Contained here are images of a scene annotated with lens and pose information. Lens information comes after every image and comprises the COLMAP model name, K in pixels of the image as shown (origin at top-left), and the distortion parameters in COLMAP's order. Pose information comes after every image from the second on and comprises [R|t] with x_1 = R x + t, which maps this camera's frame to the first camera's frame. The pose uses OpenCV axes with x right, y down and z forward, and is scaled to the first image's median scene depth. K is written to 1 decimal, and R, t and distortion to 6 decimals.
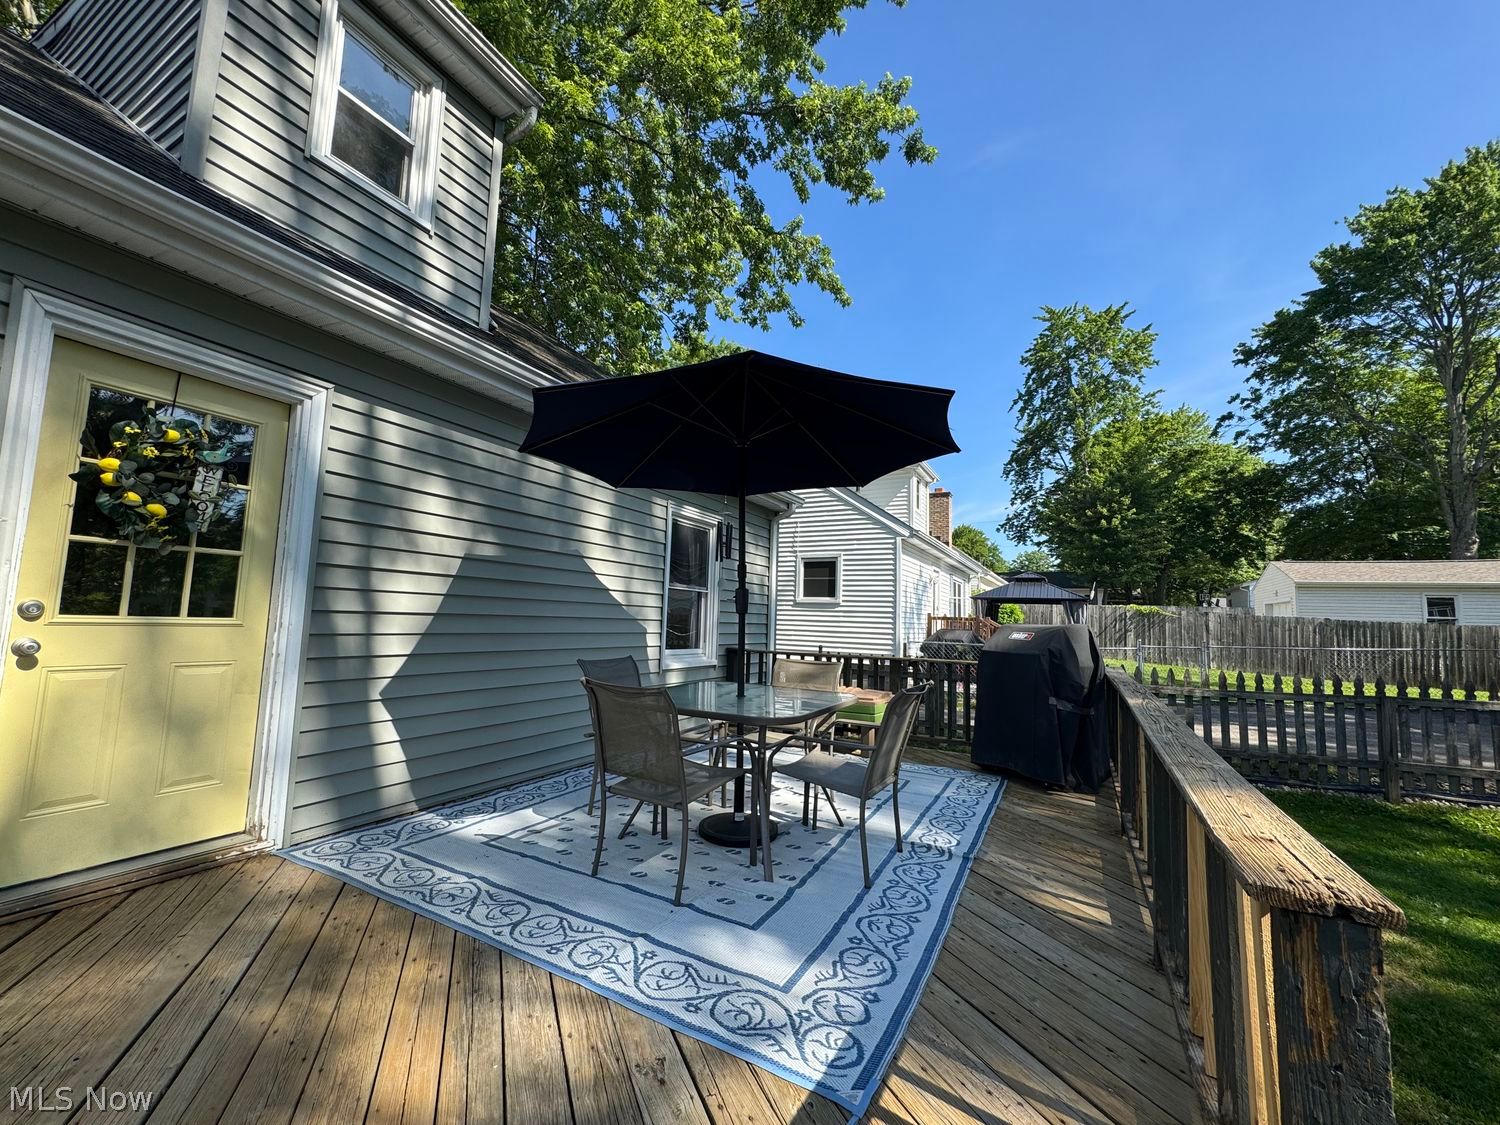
lens RADIAL K [[594.0, 0, 750.0], [0, 594.0, 562.5], [0, 0, 1]] dist [0.000181, 0.000060]
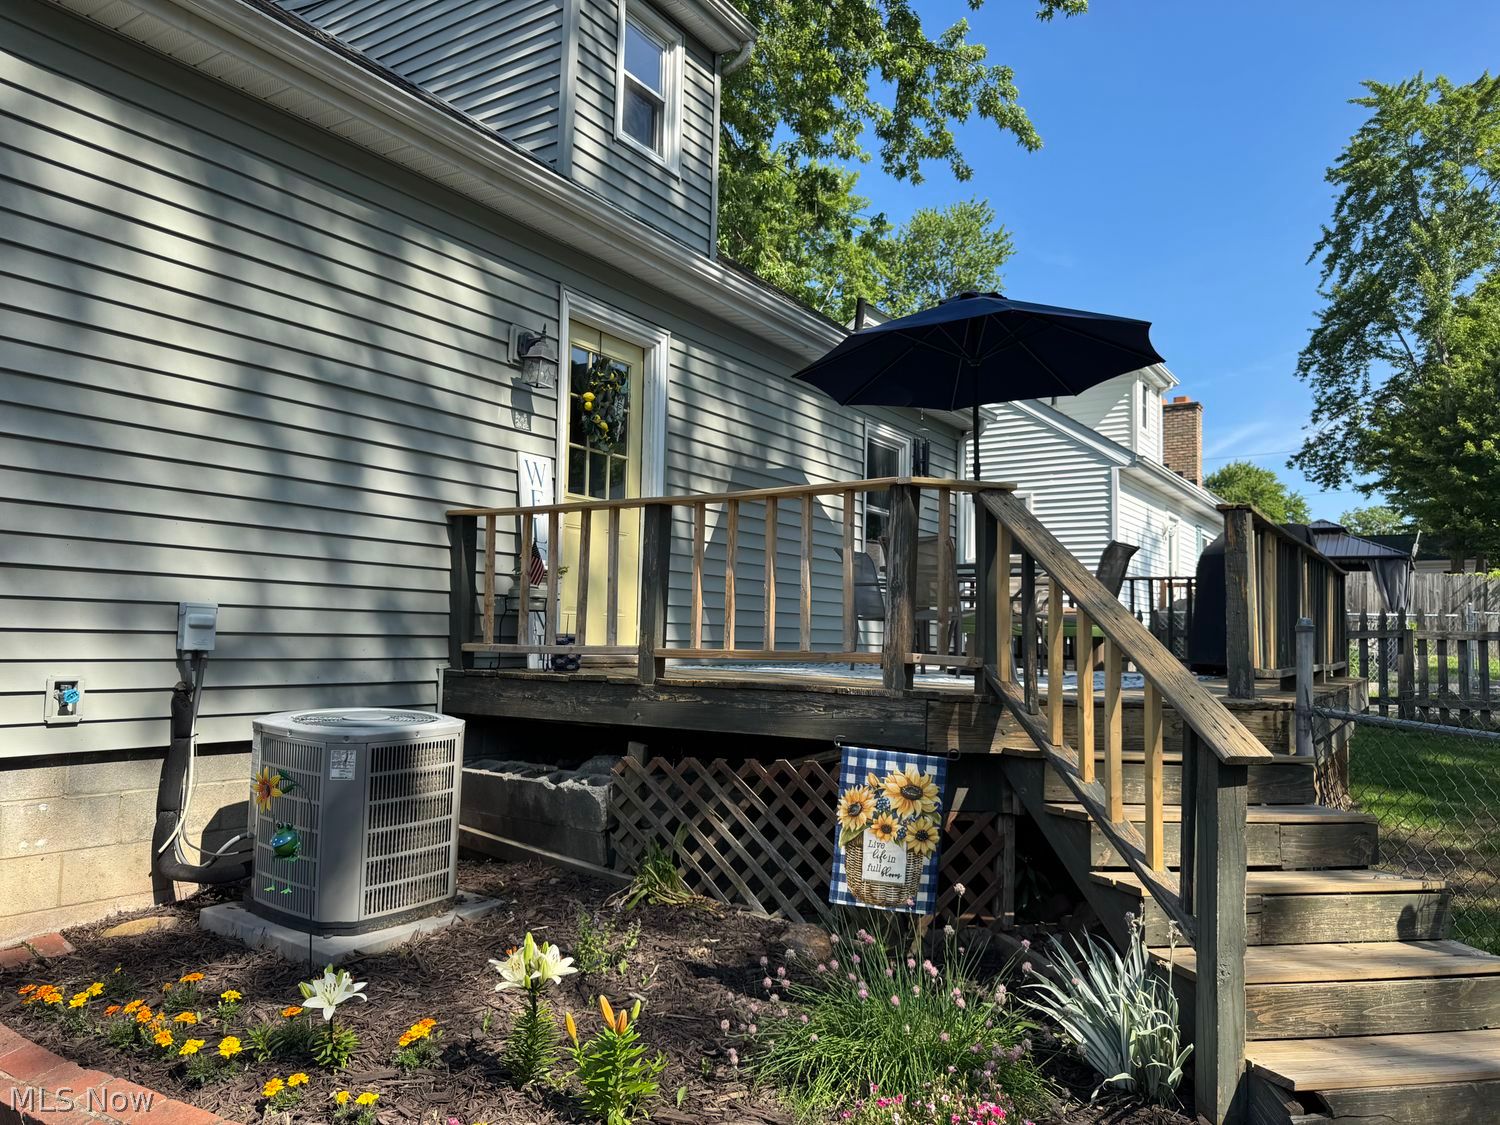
lens RADIAL K [[1049.9, 0, 752.2], [0, 1049.9, 513.2], [0, 0, 1]] dist [0.150172, -0.174483]
pose [[0.996570, -0.014607, -0.081460, -0.067619], [0.012588, 0.999602, -0.025252, 0.033197], [0.081797, 0.024140, 0.996357, -0.263121]]
